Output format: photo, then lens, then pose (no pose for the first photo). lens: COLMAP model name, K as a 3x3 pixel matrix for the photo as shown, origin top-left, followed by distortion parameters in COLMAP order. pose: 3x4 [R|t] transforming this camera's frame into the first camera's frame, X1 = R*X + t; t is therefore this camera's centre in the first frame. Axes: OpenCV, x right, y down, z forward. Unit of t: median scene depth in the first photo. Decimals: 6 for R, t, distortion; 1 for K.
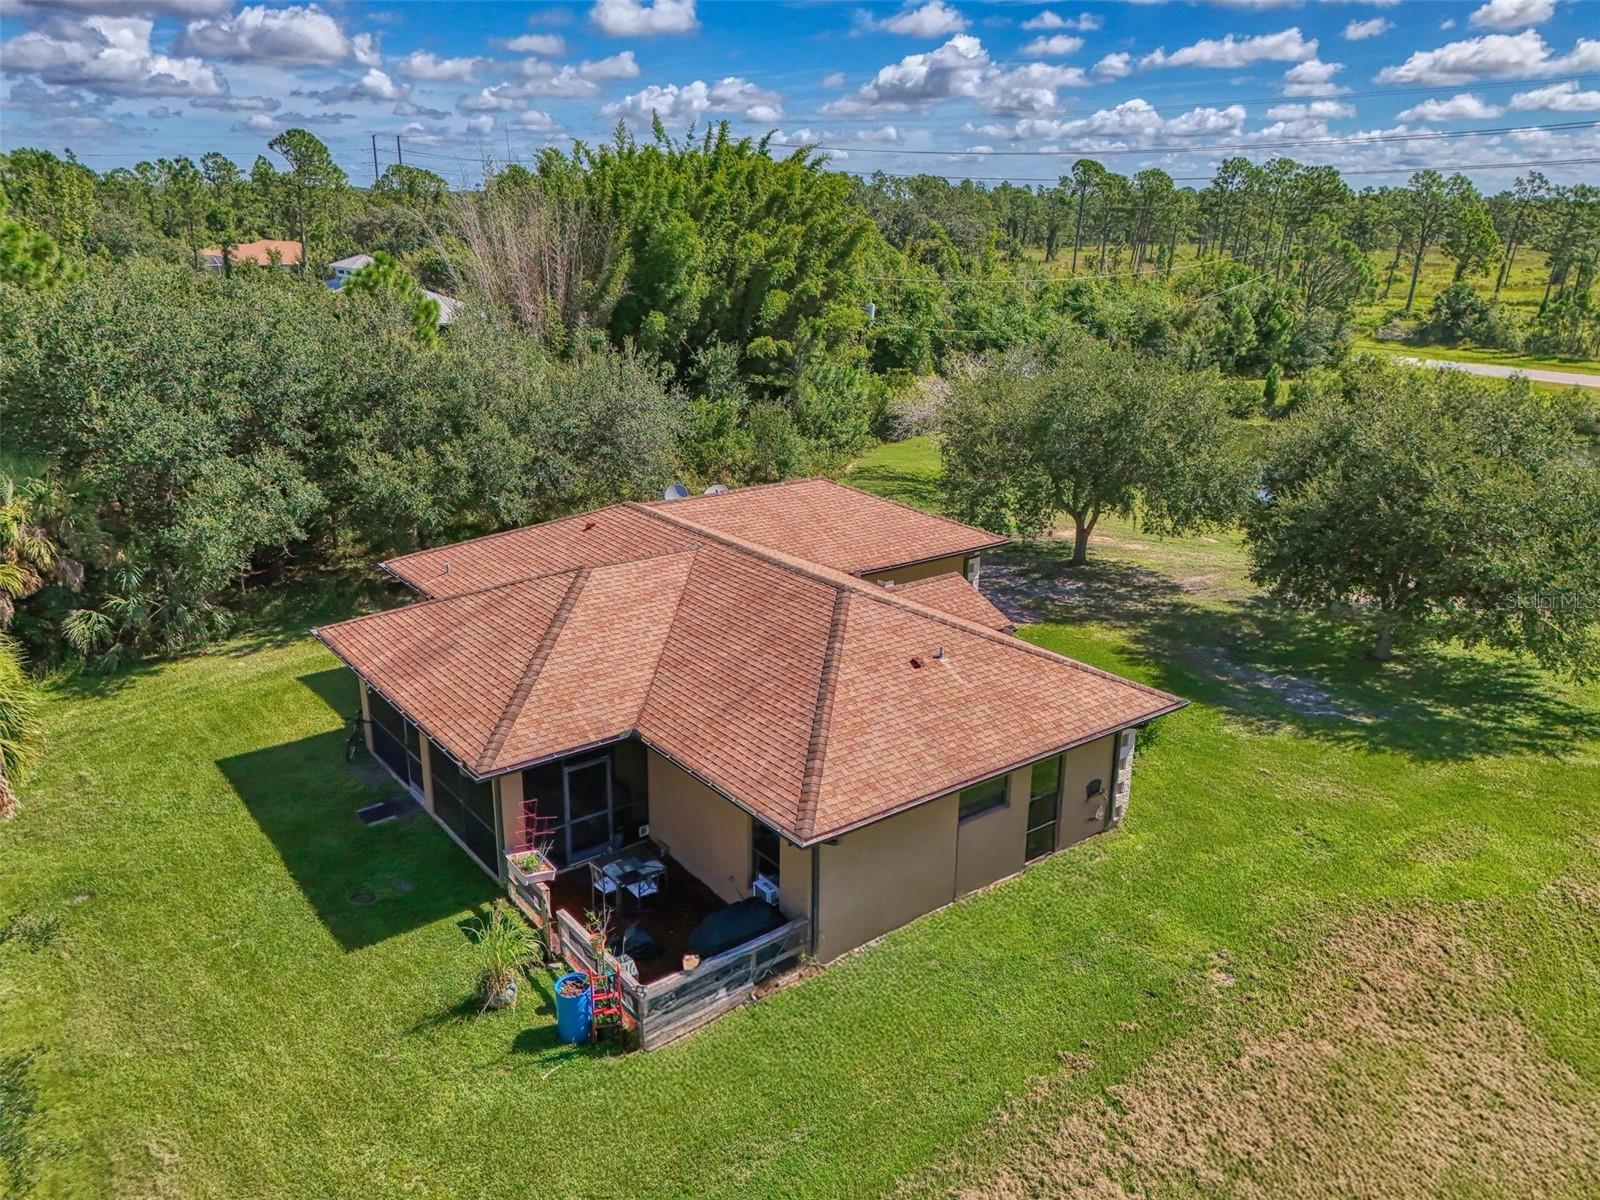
lens RADIAL K [[1200.2, 0, 800.0], [0, 1200.2, 600.0], [0, 0, 1]] dist [0.086108, -0.098050]
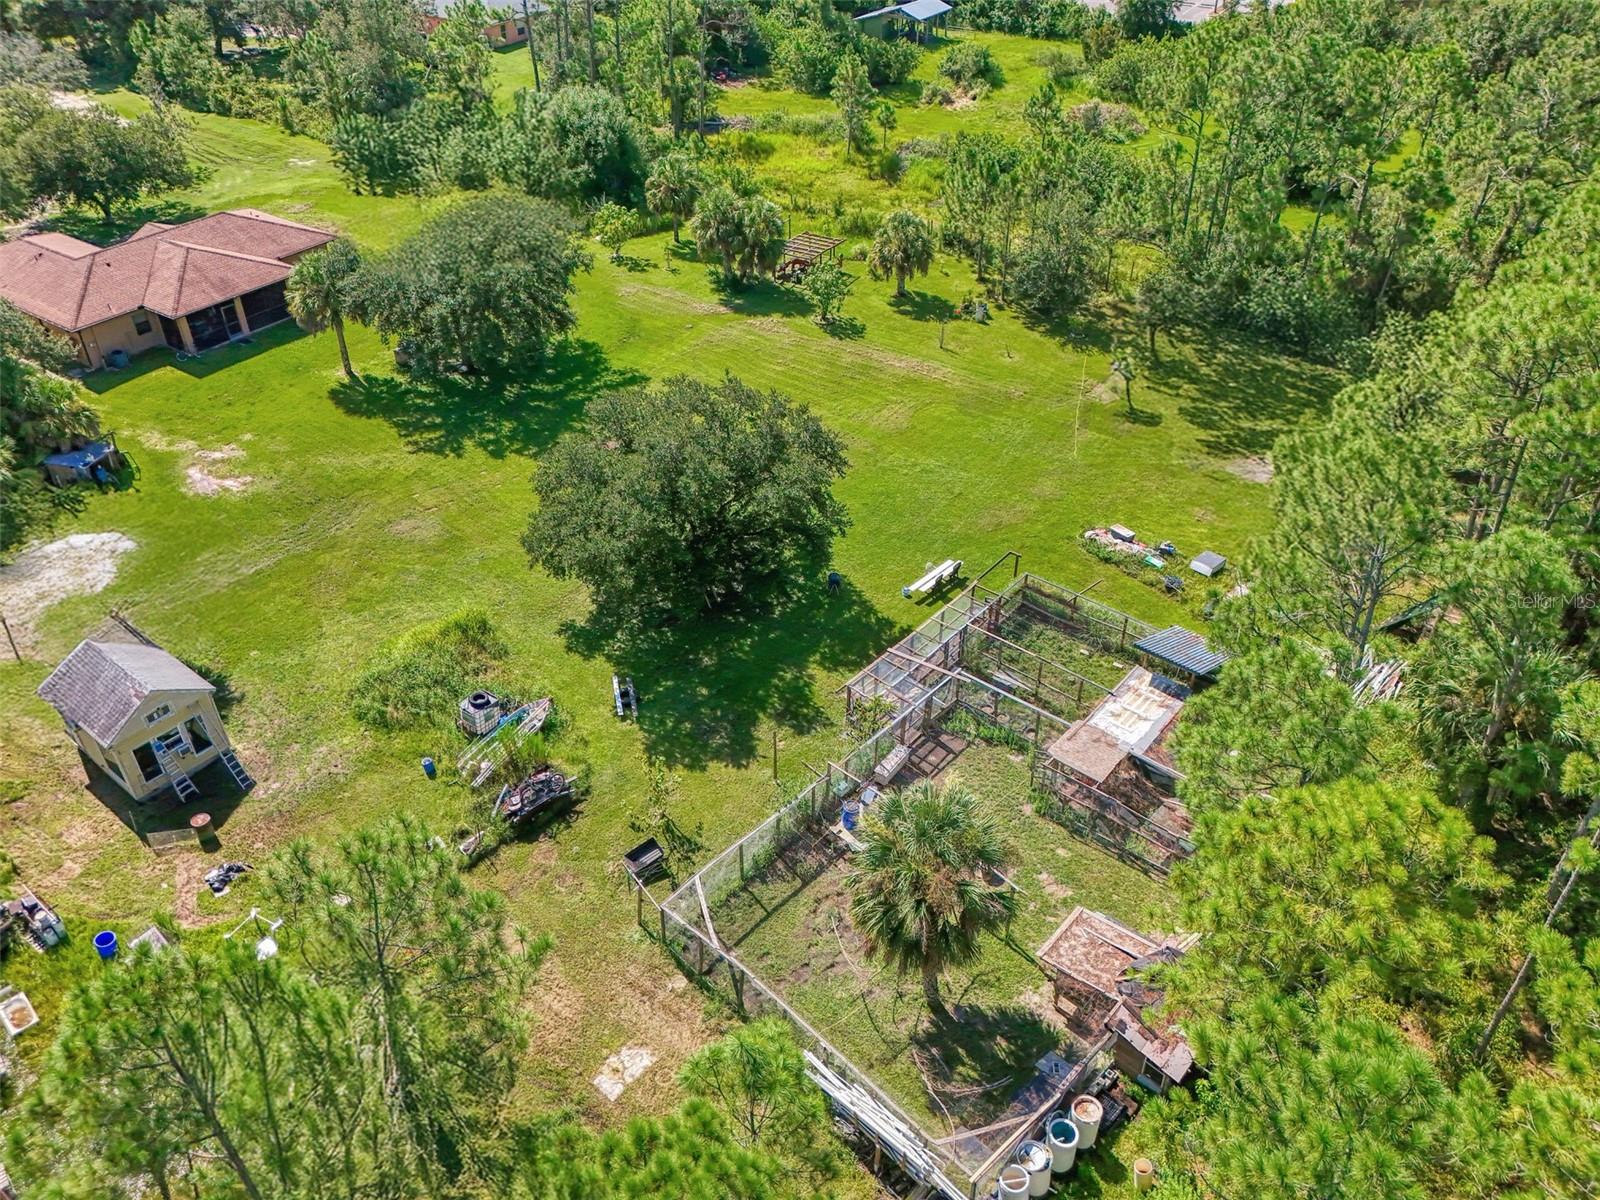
lens RADIAL K [[1206.3, 0, 801.8], [0, 1206.3, 581.5], [0, 0, 1]] dist [0.089918, -0.112285]
pose [[-0.316183, -0.565203, 0.761954, -2.570353], [0.294329, 0.705085, 0.645155, -0.712039], [-0.901886, 0.428253, -0.056580, 0.149815]]
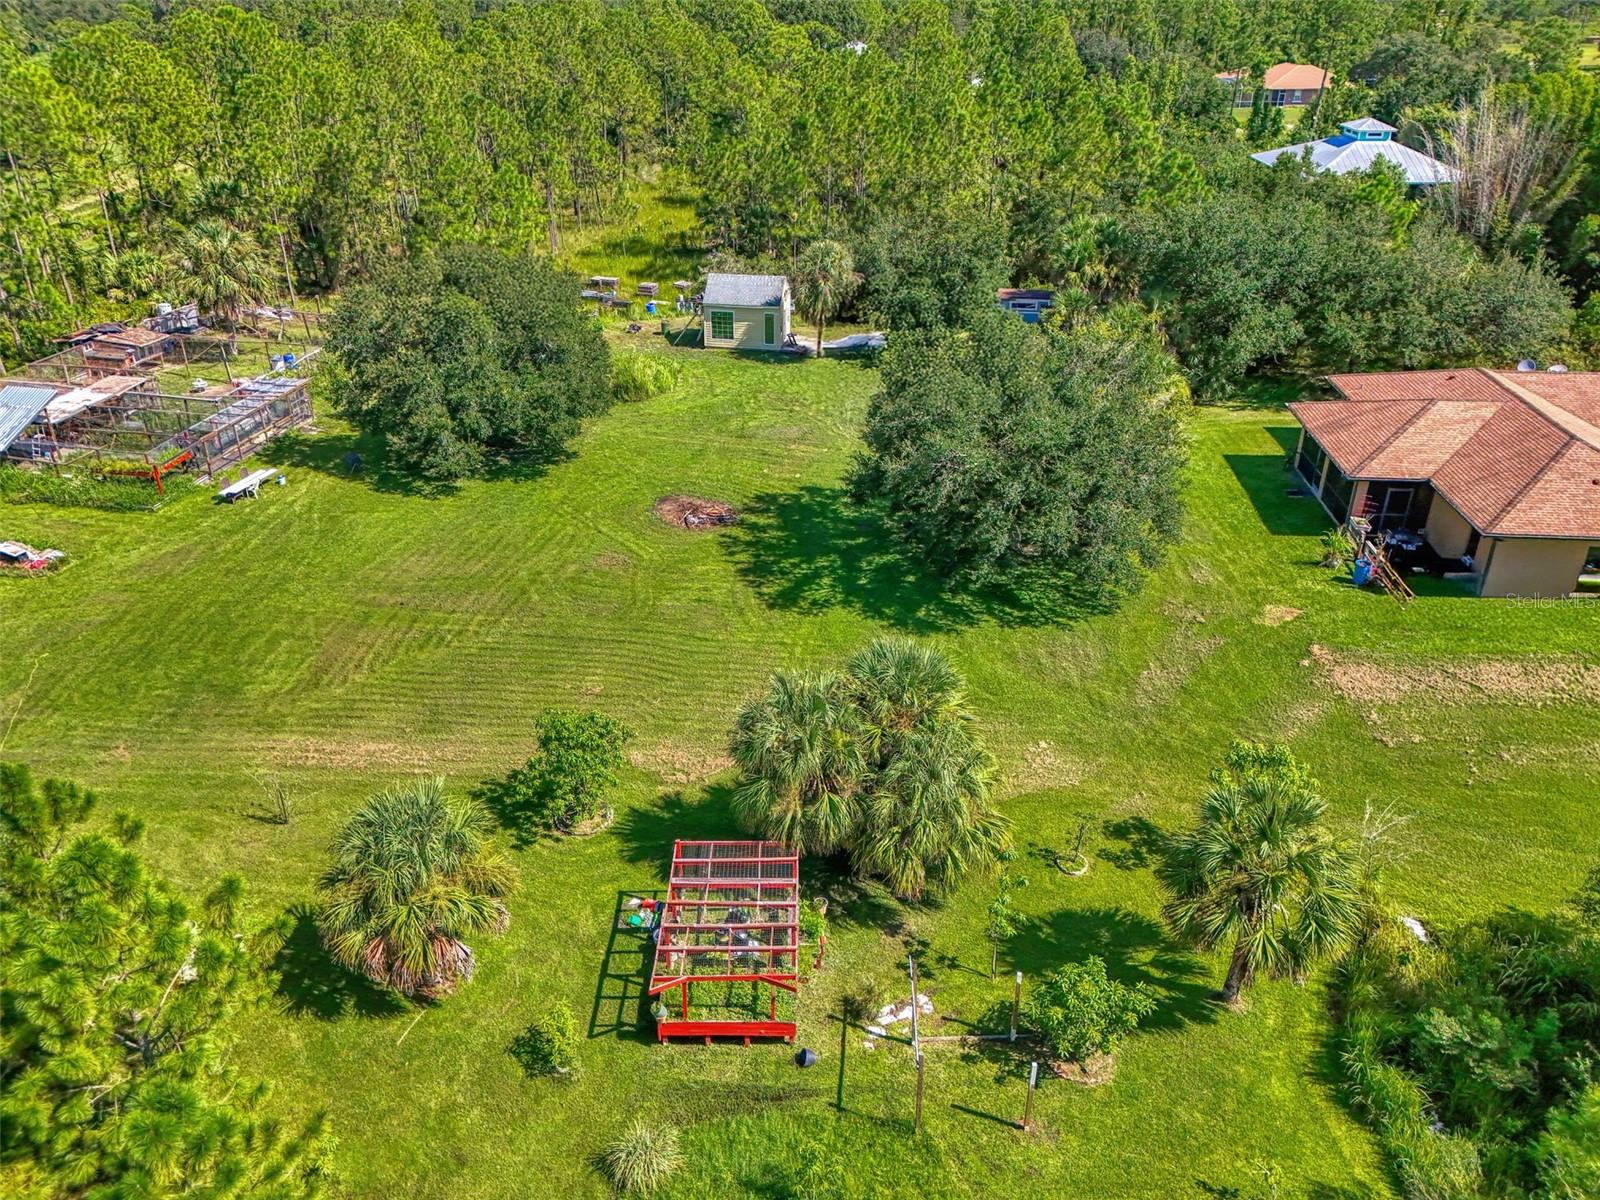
lens RADIAL K [[1219.0, 0, 801.3], [0, 1219.0, 573.8], [0, 0, 1]] dist [0.083435, -0.074379]
pose [[0.745217, 0.293159, -0.598923, 0.269601], [-0.204608, 0.955377, 0.213049, 0.019678], [0.634655, -0.036224, 0.771946, -0.954115]]
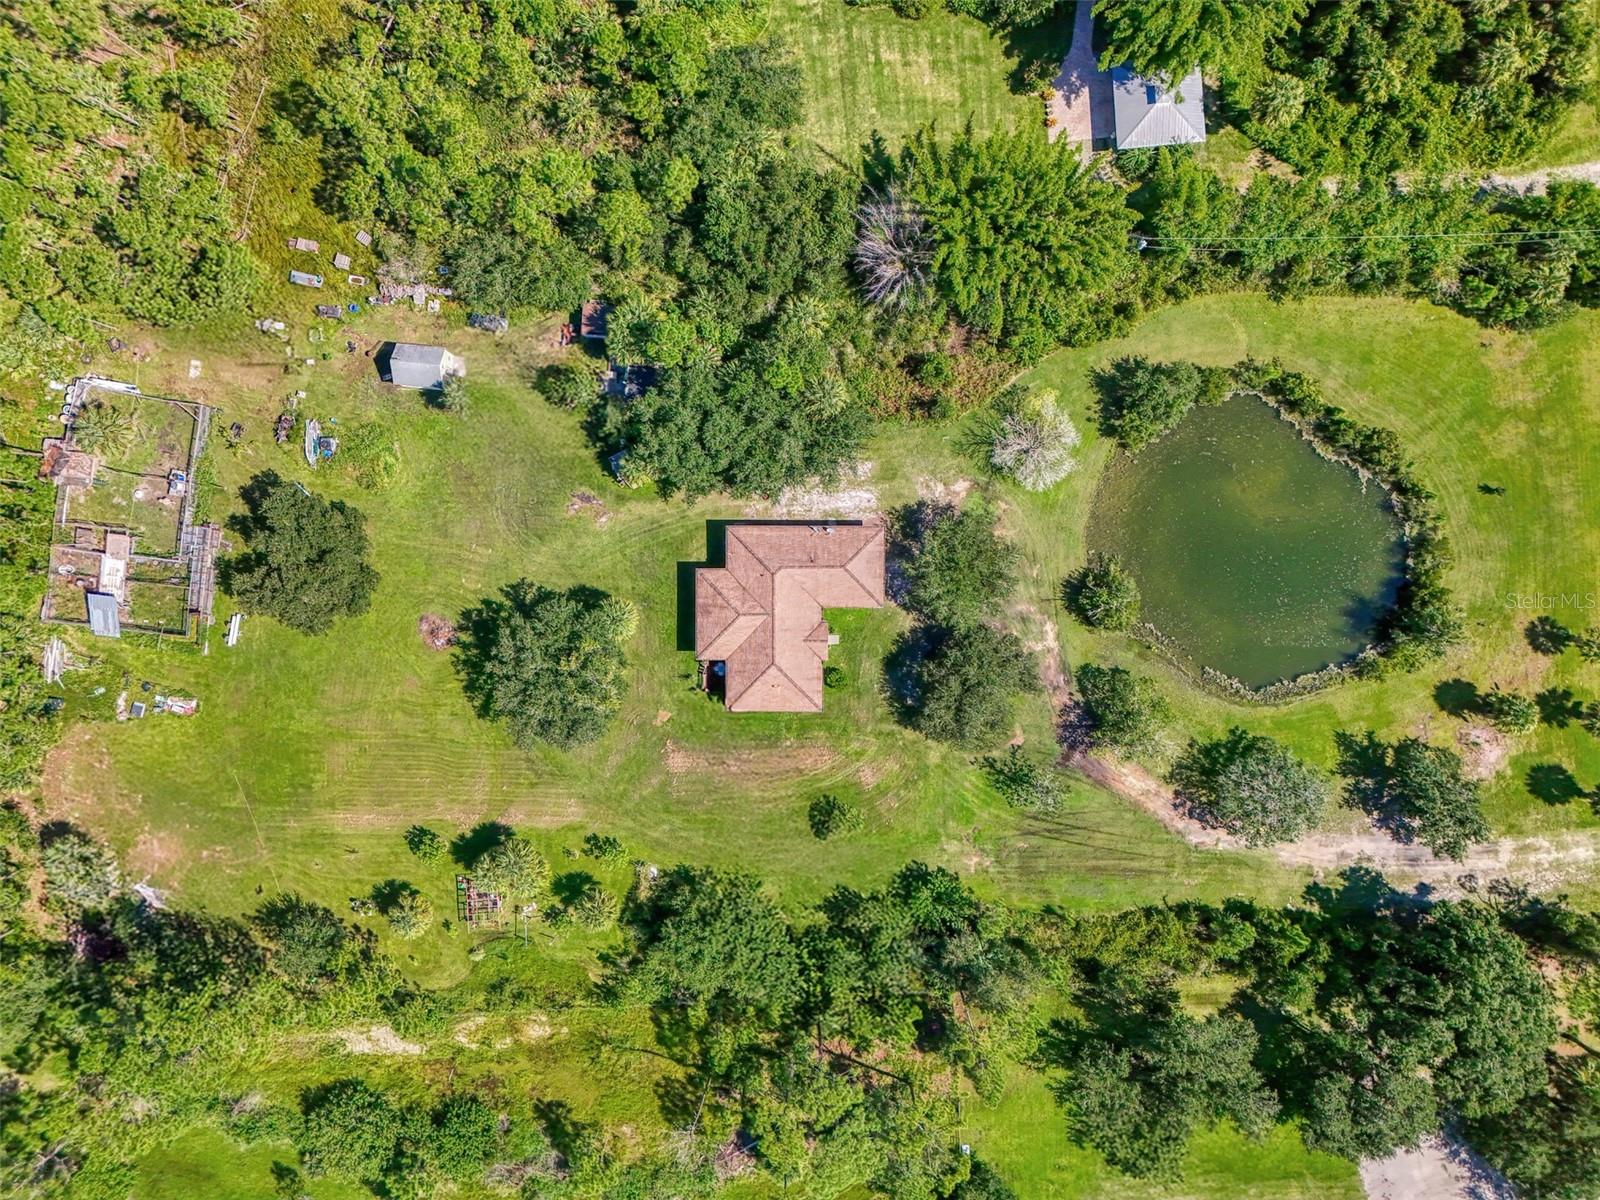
lens RADIAL K [[1200.2, 0, 800.0], [0, 1200.2, 600.0], [0, 0, 1]] dist [0.086108, -0.098050]
pose [[0.791960, 0.610237, -0.020254, 0.045063], [-0.164286, 0.244924, 0.955522, -3.456430], [0.588055, -0.753408, 0.294223, -0.124928]]
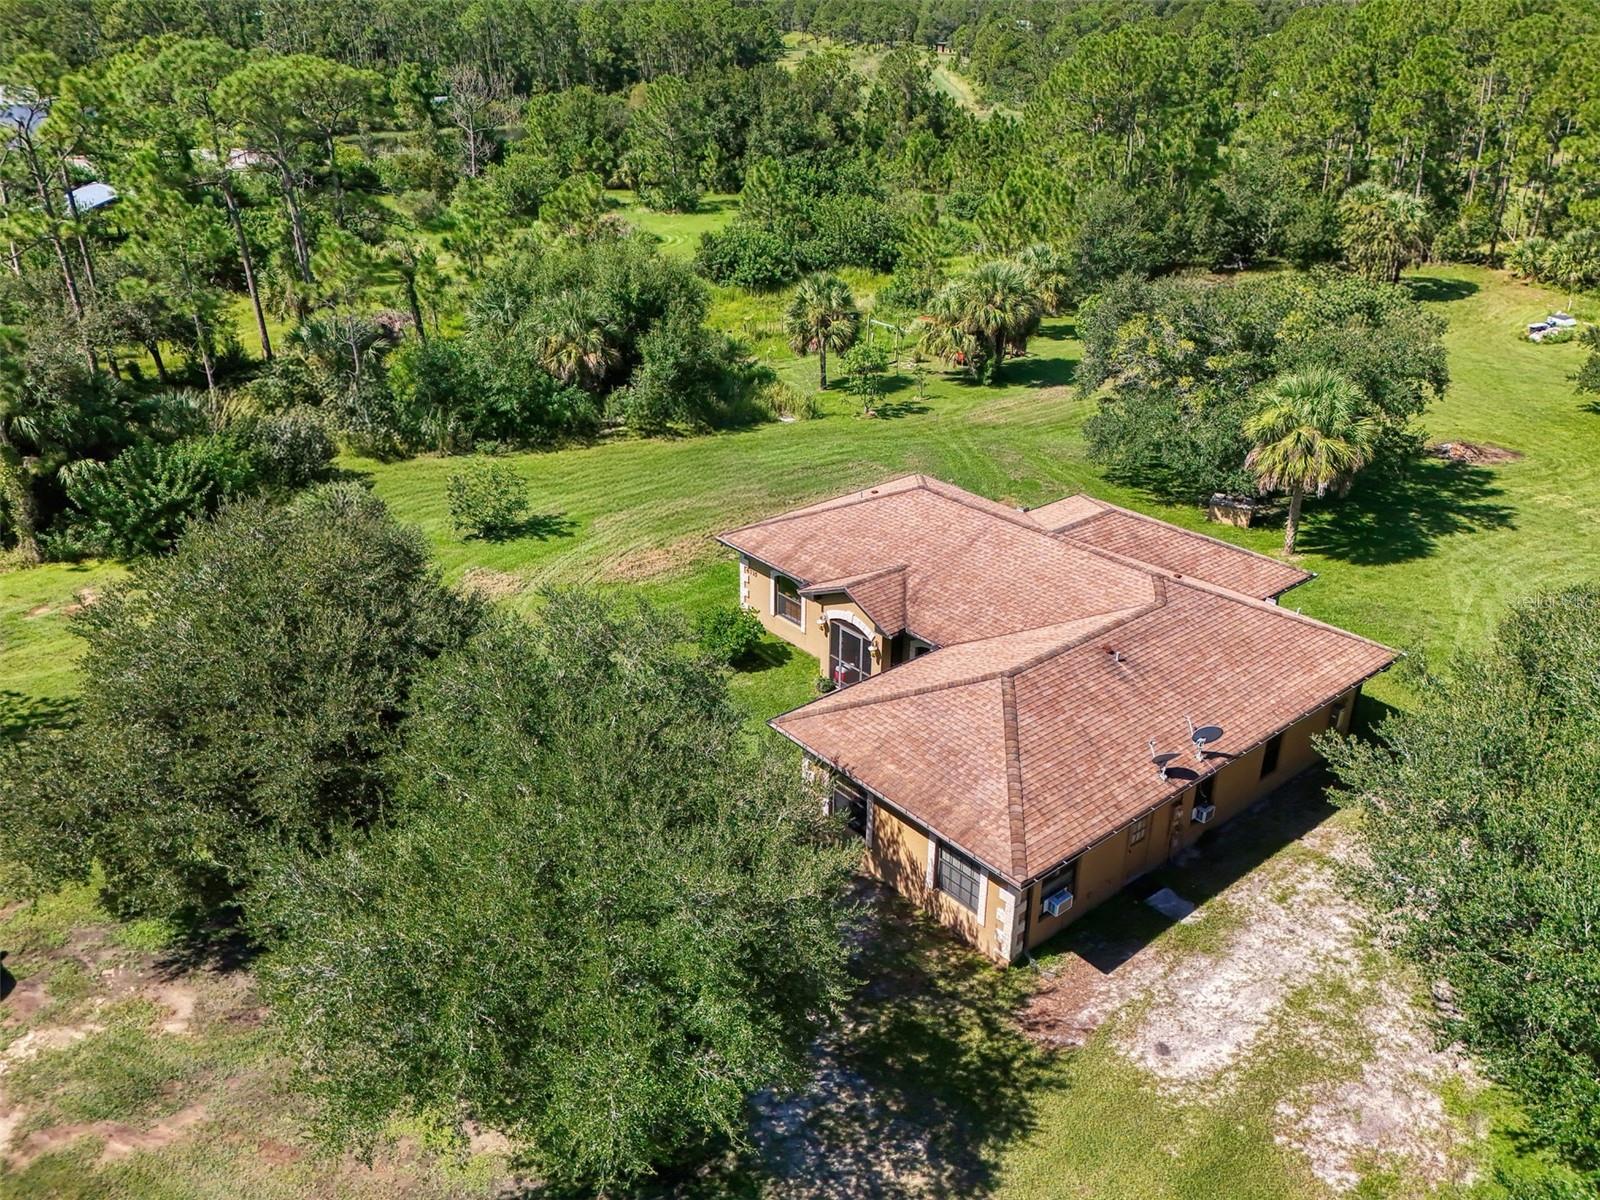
lens RADIAL K [[1200.2, 0, 800.0], [0, 1200.2, 600.0], [0, 0, 1]] dist [0.086108, -0.098050]
pose [[-0.999075, 0.003080, -0.042886, 0.194945], [-0.027333, 0.724462, 0.688773, -0.749840], [0.033191, 0.689308, -0.723708, 1.620883]]
